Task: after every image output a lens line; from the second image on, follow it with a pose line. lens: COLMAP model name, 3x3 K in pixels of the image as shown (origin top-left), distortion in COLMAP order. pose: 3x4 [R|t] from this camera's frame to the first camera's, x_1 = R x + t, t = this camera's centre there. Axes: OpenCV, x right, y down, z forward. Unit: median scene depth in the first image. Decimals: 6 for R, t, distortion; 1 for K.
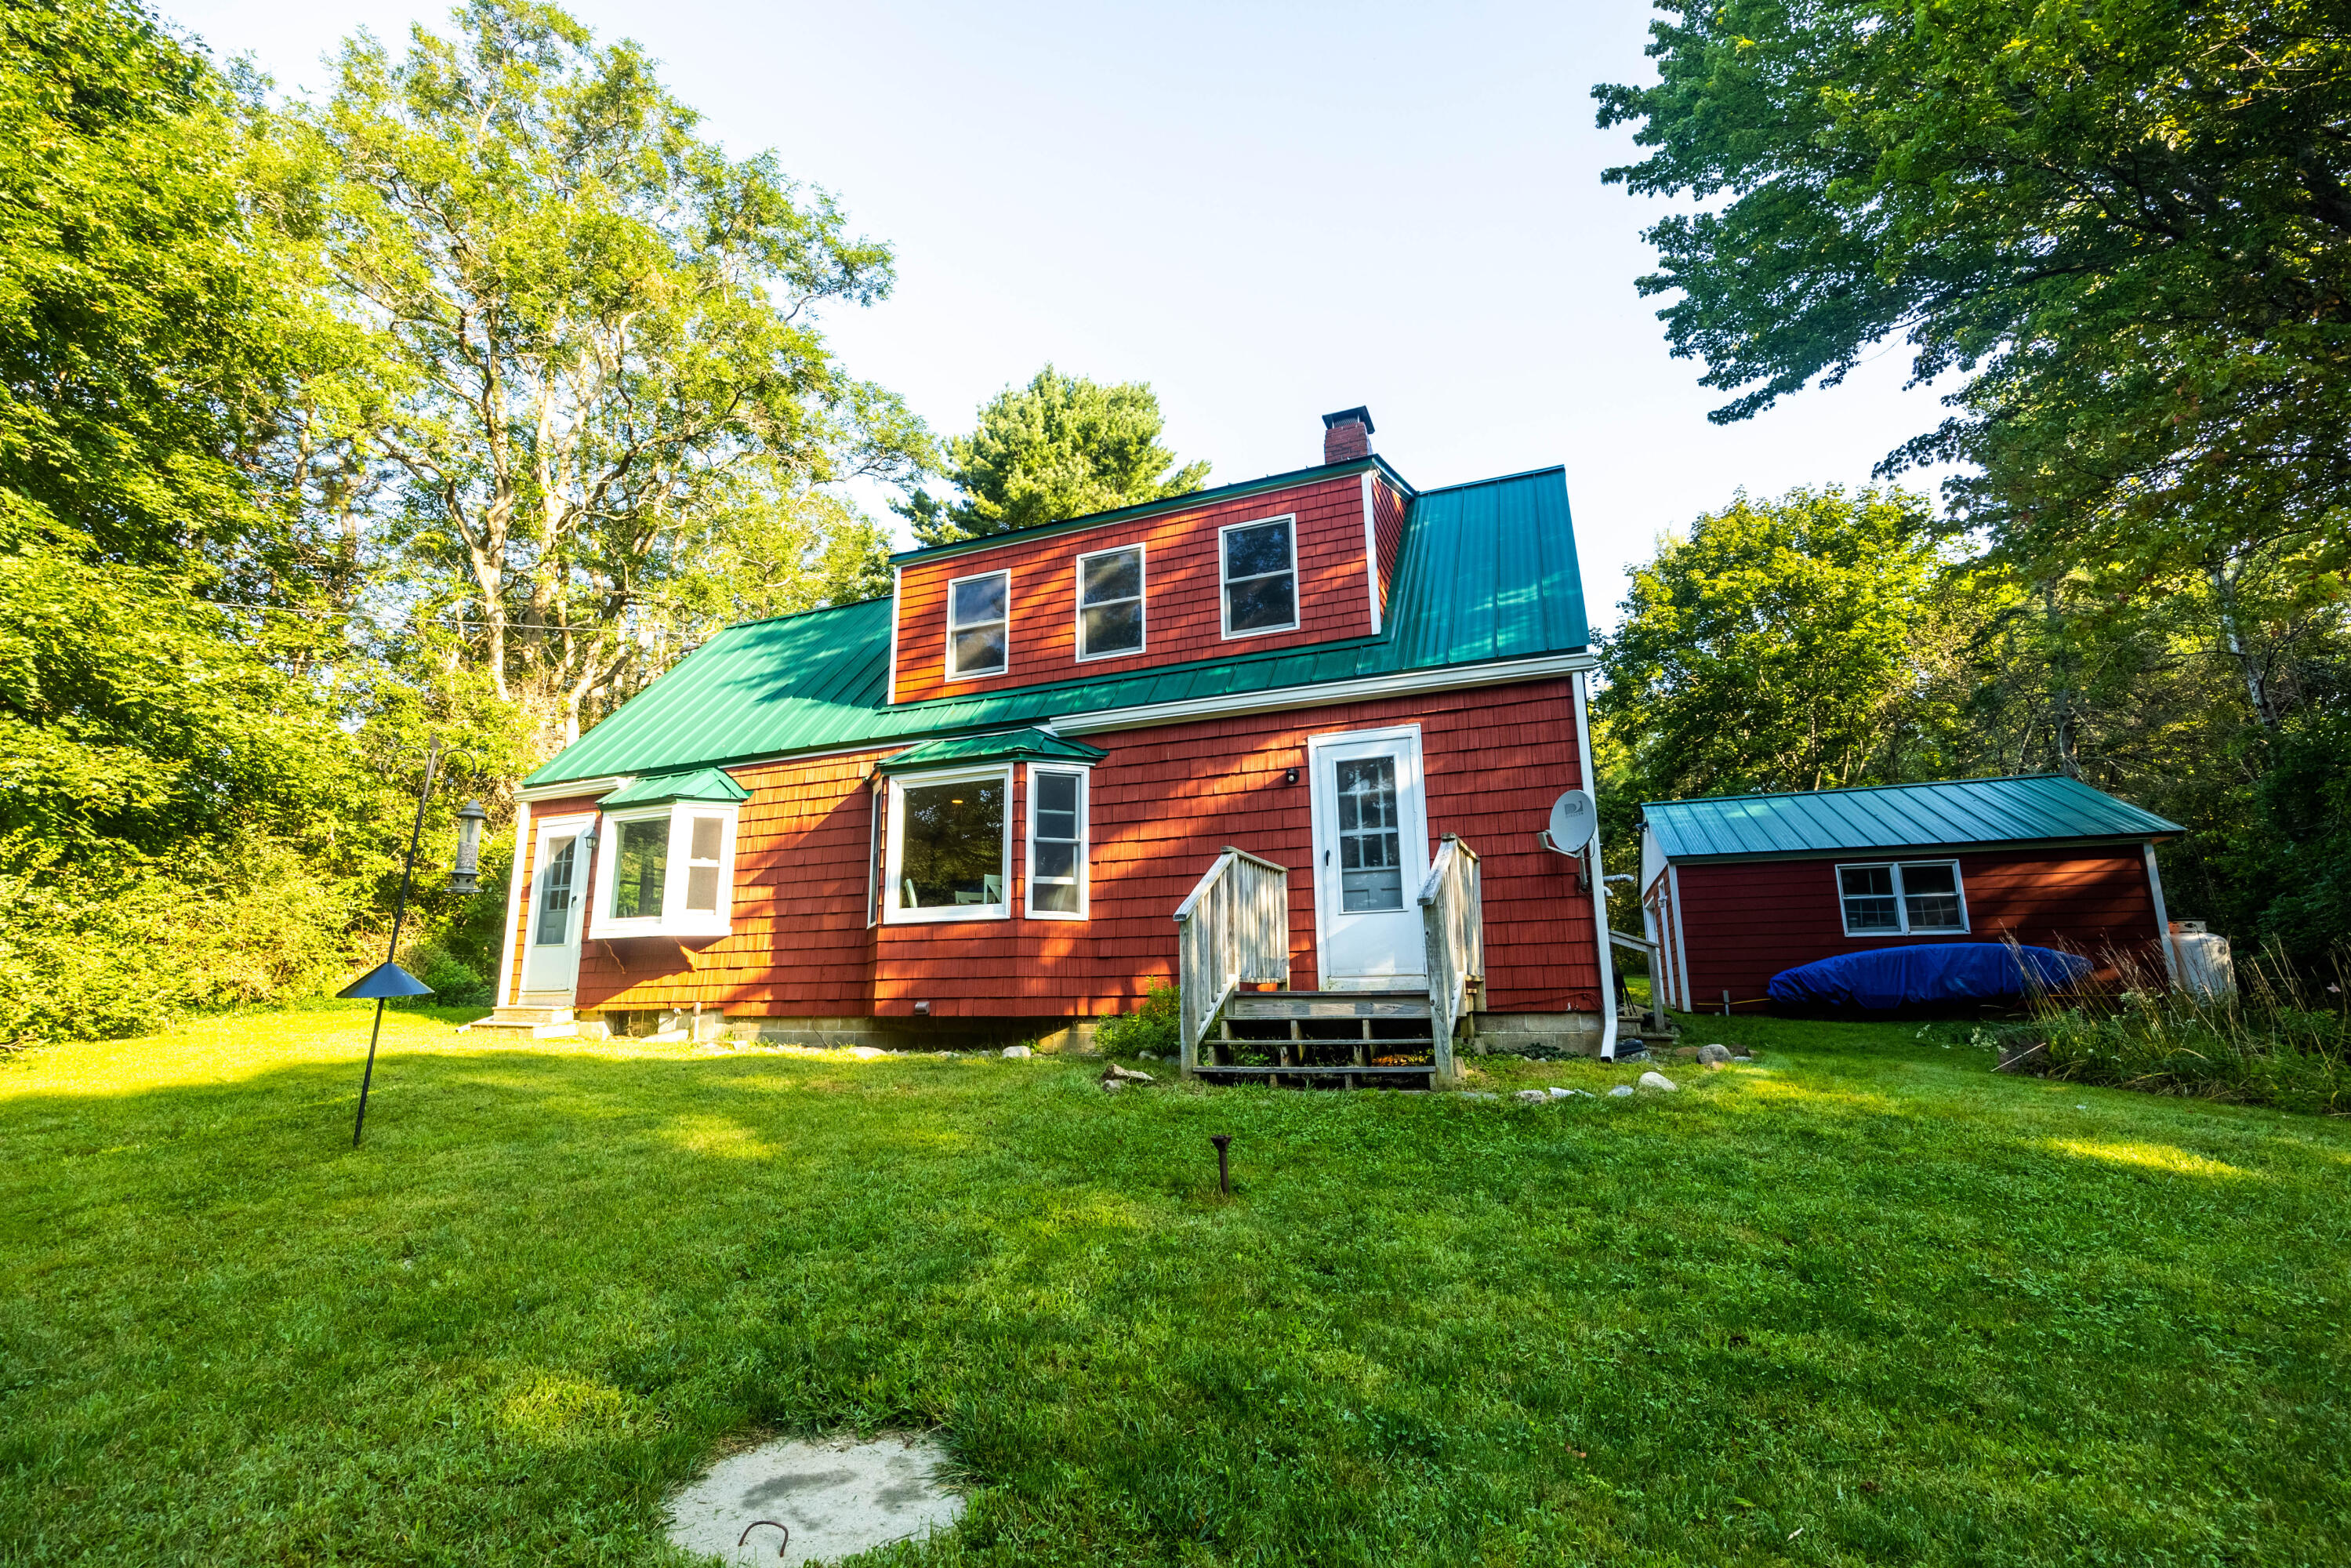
lens RADIAL K [[1047.4, 0, 1174.7], [0, 1047.4, 771.1], [0, 0, 1]] dist [-0.003407, -0.000095]
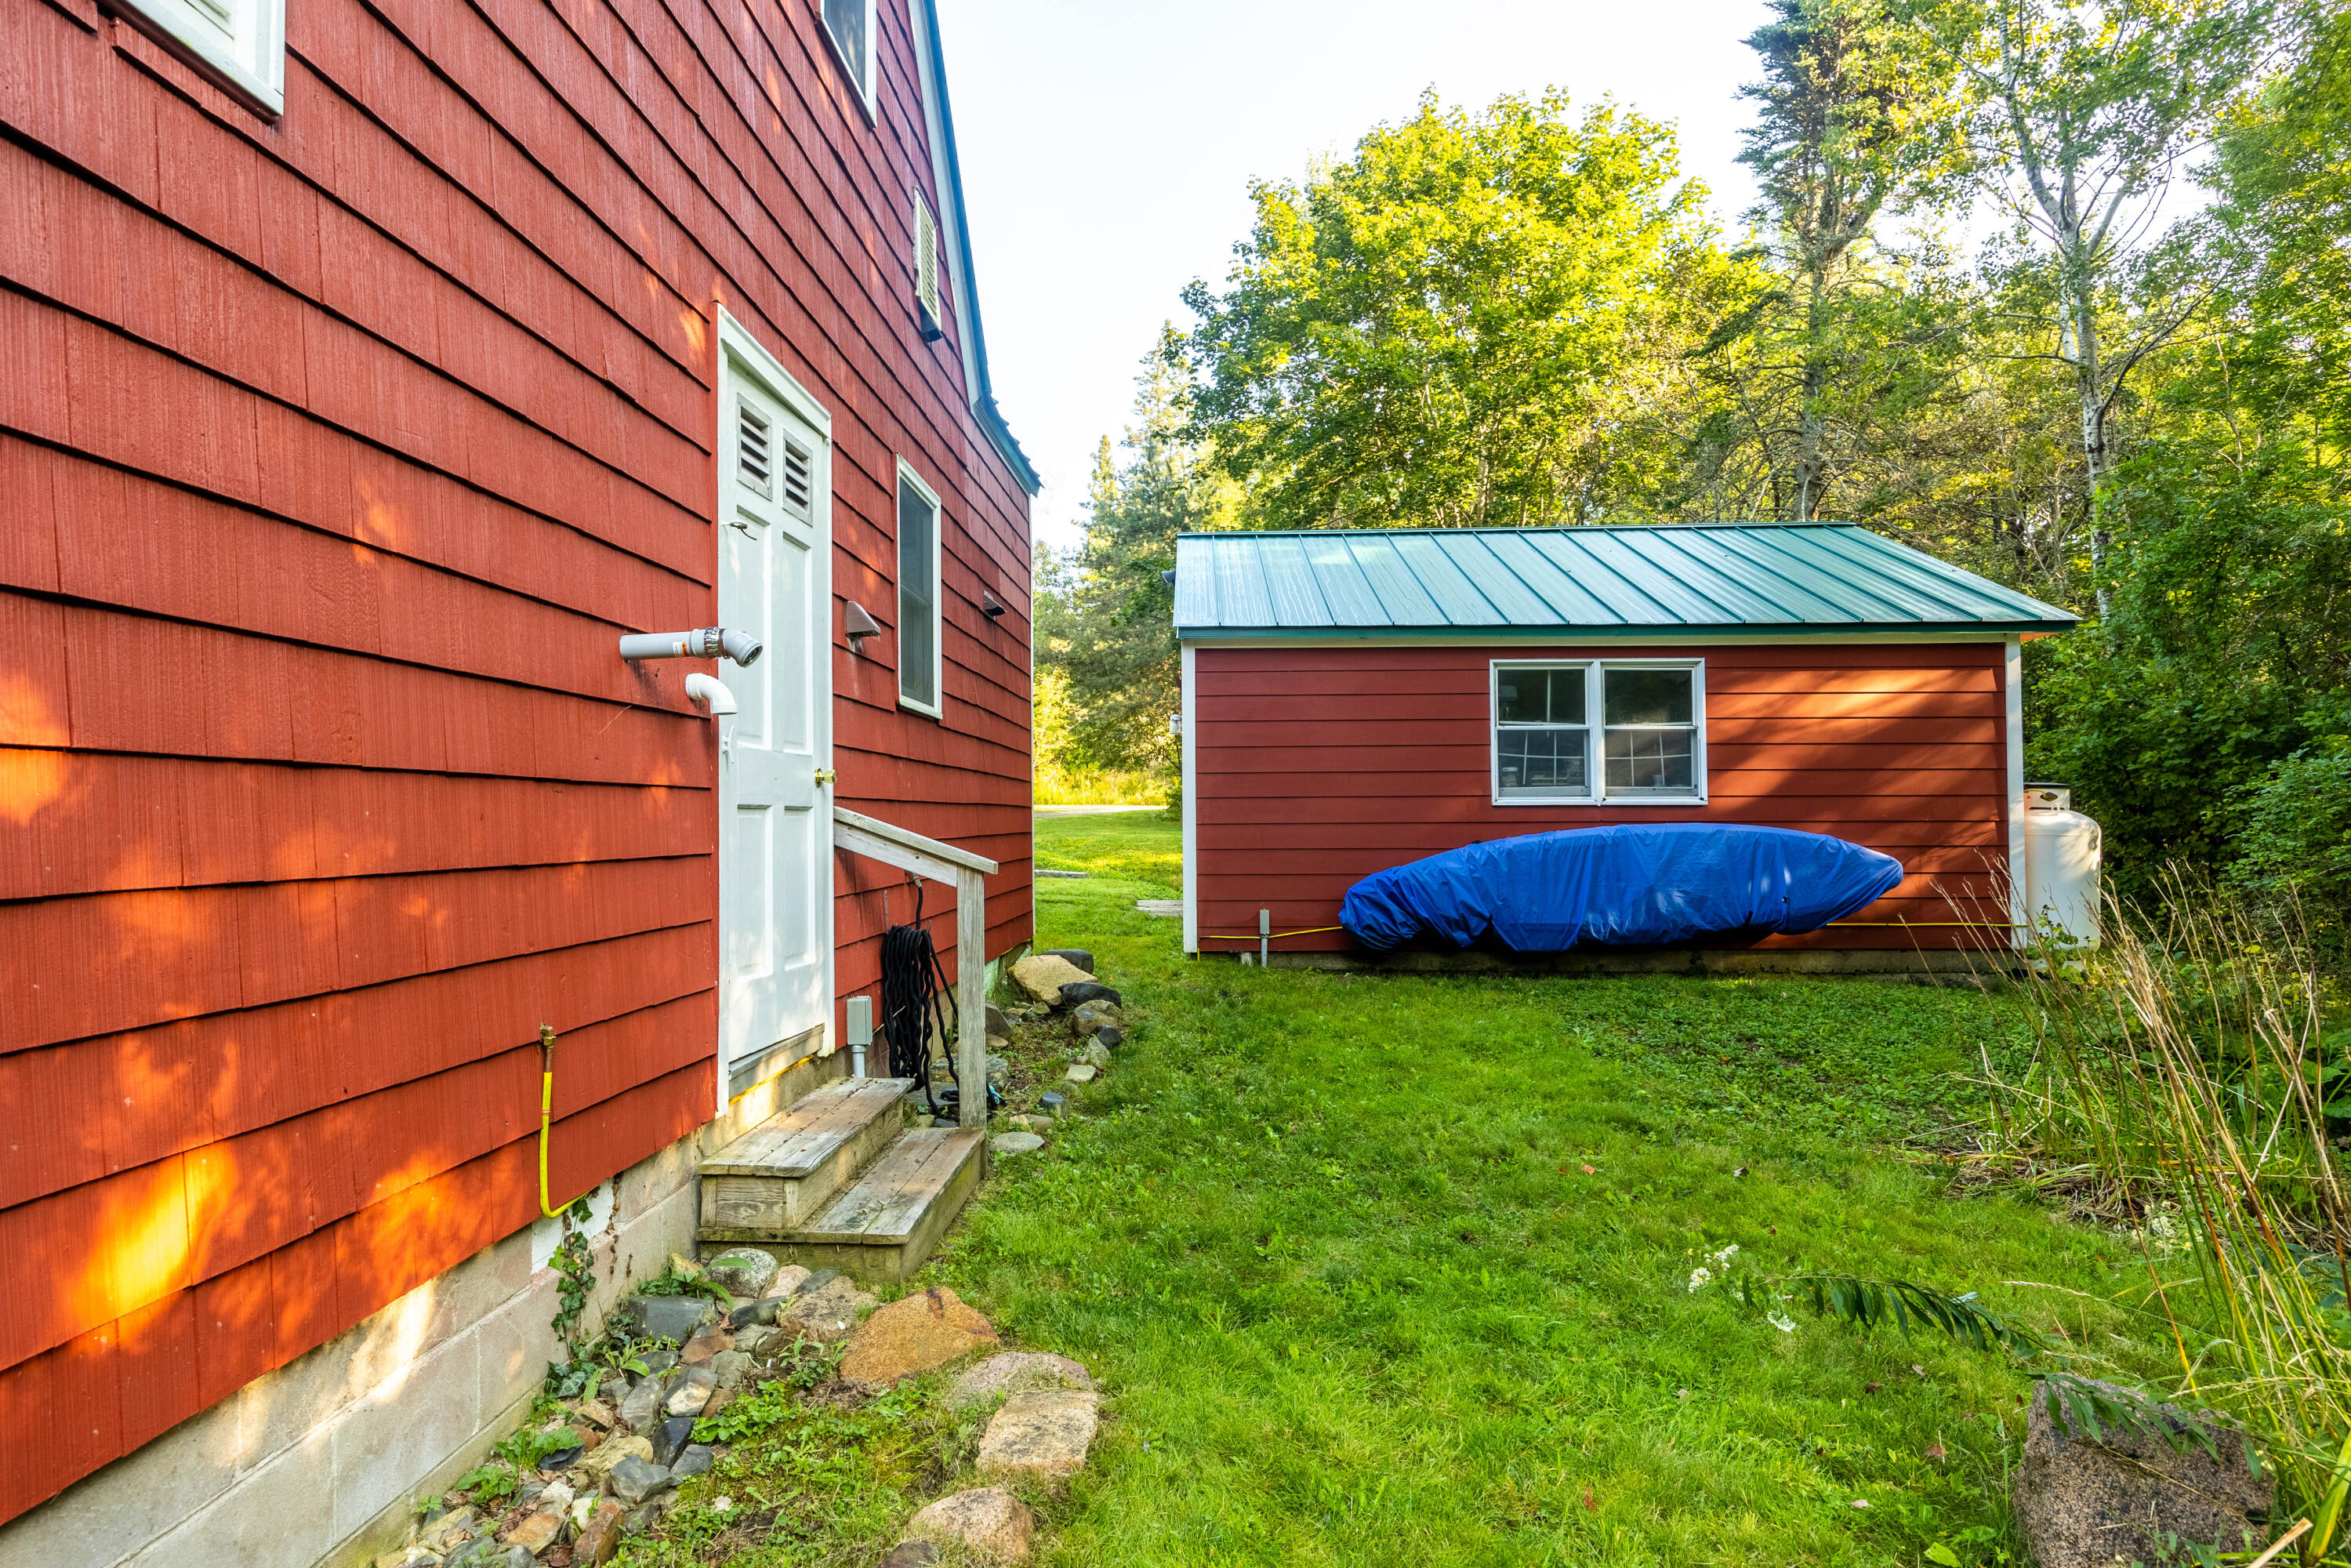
lens RADIAL K [[1368.1, 0, 1173.4], [0, 1368.1, 795.5], [0, 0, 1]] dist [0.002785, 0.000045]
pose [[0.943459, 0.010950, 0.331307, 0.160944], [-0.073624, 0.981413, 0.177222, 0.028496], [-0.323209, -0.191594, 0.926730, 0.254612]]
